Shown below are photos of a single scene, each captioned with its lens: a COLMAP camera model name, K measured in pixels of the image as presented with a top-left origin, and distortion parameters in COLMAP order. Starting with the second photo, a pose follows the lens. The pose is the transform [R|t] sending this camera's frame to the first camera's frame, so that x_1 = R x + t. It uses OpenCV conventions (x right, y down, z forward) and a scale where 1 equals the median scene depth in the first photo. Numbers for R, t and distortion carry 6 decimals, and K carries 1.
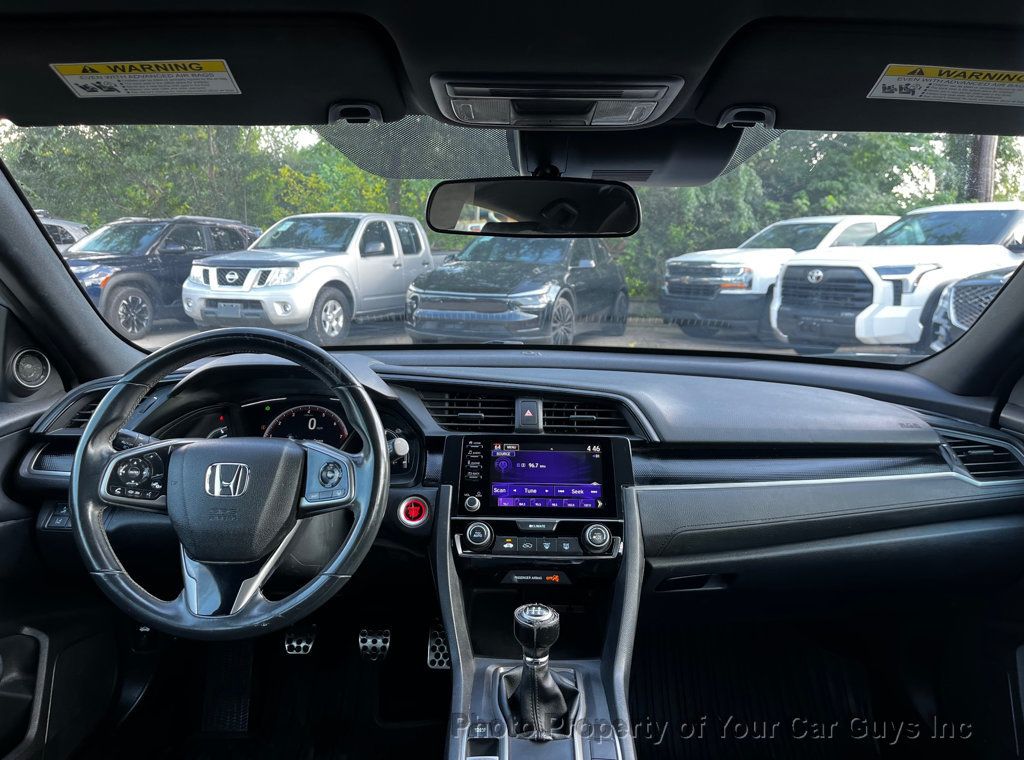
lens RADIAL K [[799.9, 0, 506.8], [0, 799.9, 377.0], [0, 0, 1]] dist [0.011843, -0.008486]
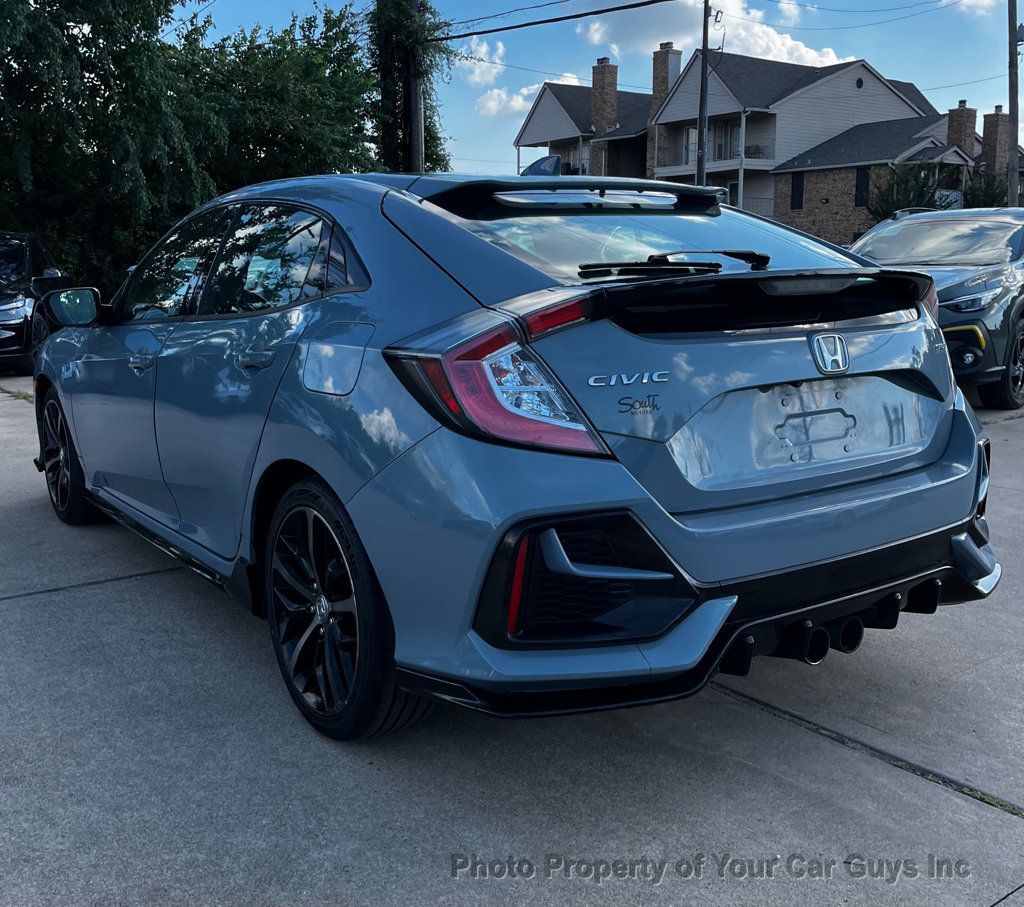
lens RADIAL K [[1100.1, 0, 534.0], [0, 1100.1, 434.8], [0, 0, 1]] dist [0.029116, 0.000000]
pose [[0.805641, -0.114484, 0.581236, -0.191446], [0.111184, 0.992934, 0.041464, 0.044101], [-0.581876, 0.031219, 0.812678, -0.304813]]
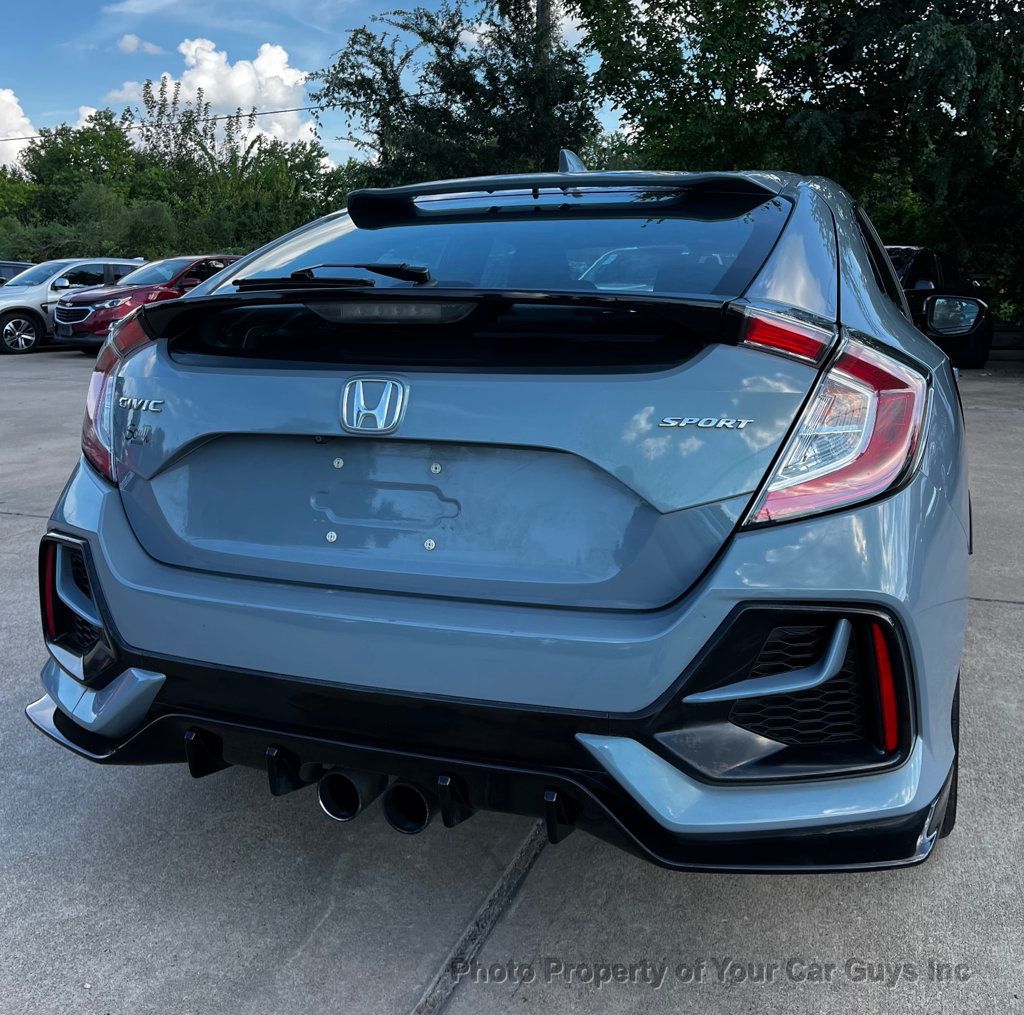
lens RADIAL K [[1069.8, 0, 507.2], [0, 1069.8, 421.4], [0, 0, 1]] dist [0.028845, 0.000000]
pose [[0.933972, 0.025123, -0.356462, 0.088824], [-0.033873, 0.999258, -0.018322, 0.048740], [0.355738, 0.029187, 0.934130, -0.297126]]
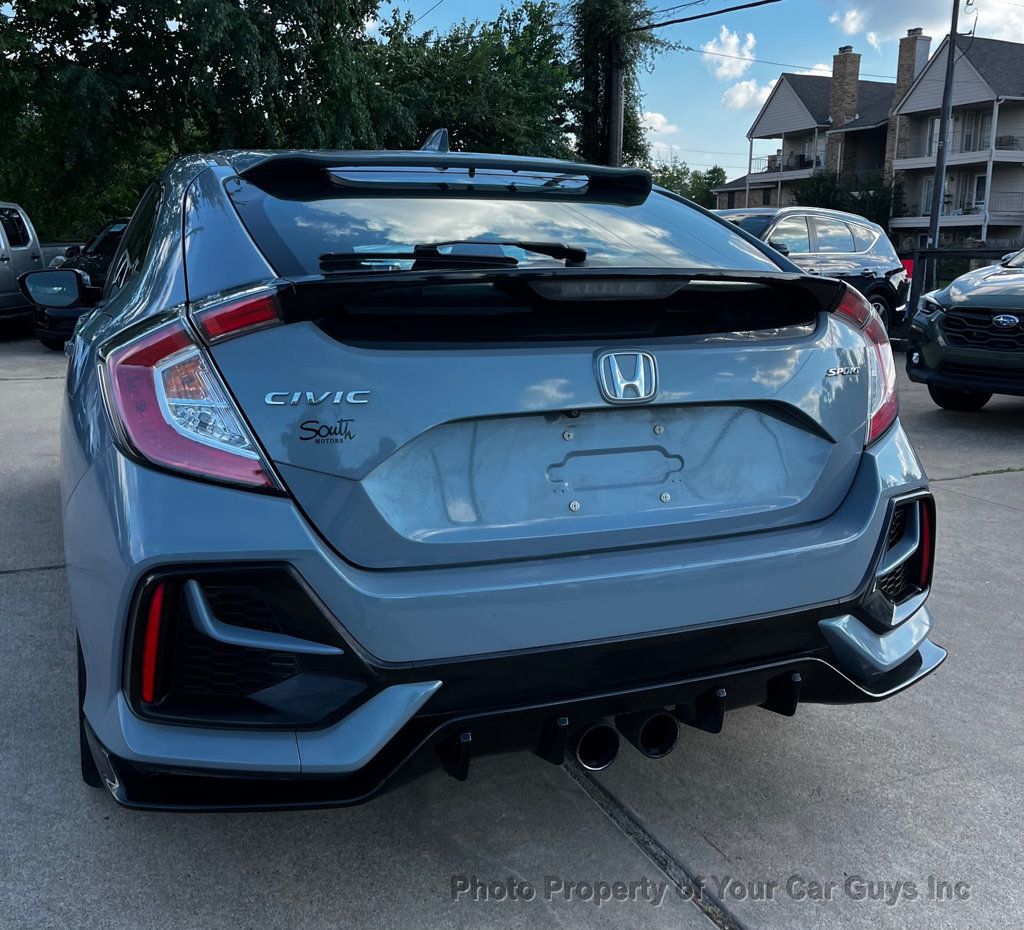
lens RADIAL K [[1075.6, 0, 535.7], [0, 1075.6, 425.1], [0, 0, 1]] dist [0.026681, 0.000000]
pose [[0.917414, -0.067002, 0.392252, -0.081709], [0.062045, 0.997752, 0.025317, 0.046405], [-0.393067, 0.001111, 0.919509, -0.309452]]
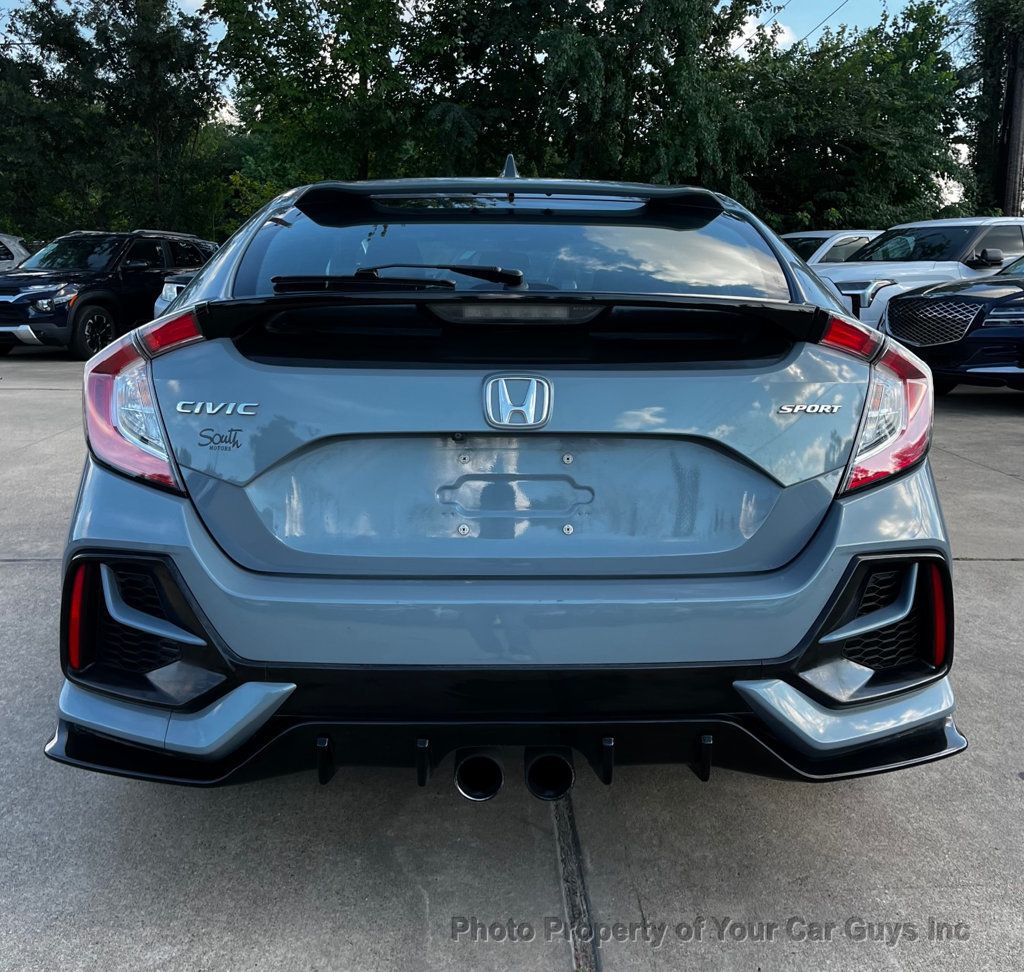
lens RADIAL K [[1119.6, 0, 529.0], [0, 1119.6, 432.9], [0, 0, 1]] dist [0.031978, 0.000000]
pose [[0.999345, -0.006665, 0.035582, 0.002140], [0.006964, 0.999941, -0.008278, 0.050571], [-0.035525, 0.008520, 0.999332, -0.334336]]
